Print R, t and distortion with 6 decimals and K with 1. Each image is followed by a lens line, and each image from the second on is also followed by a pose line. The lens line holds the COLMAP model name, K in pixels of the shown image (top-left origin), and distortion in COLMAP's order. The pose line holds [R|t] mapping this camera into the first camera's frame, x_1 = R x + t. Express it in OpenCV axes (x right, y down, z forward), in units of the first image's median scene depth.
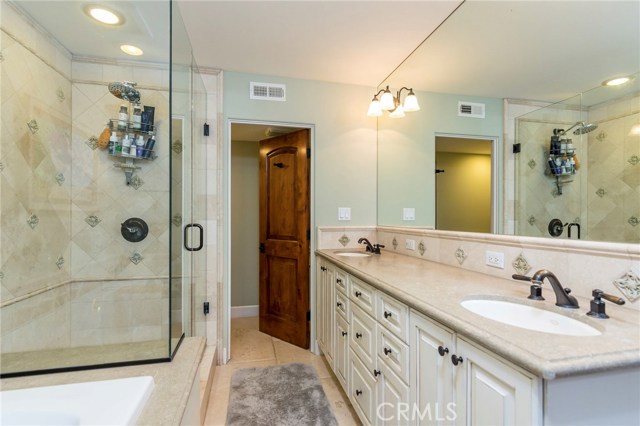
lens RADIAL K [[319.2, 0, 331.1], [0, 319.2, 216.9], [0, 0, 1]] dist [-0.000794, -0.000008]
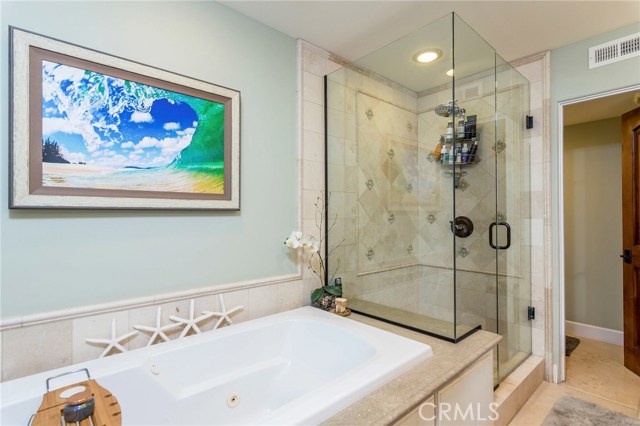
lens RADIAL K [[319.2, 0, 331.1], [0, 319.2, 216.9], [0, 0, 1]] dist [-0.000794, -0.000008]
pose [[0.474134, 0.001417, -0.880451, 0.174218], [0.001565, 0.999996, 0.002452, 0.001131], [0.880451, -0.002540, 0.474130, 0.047835]]
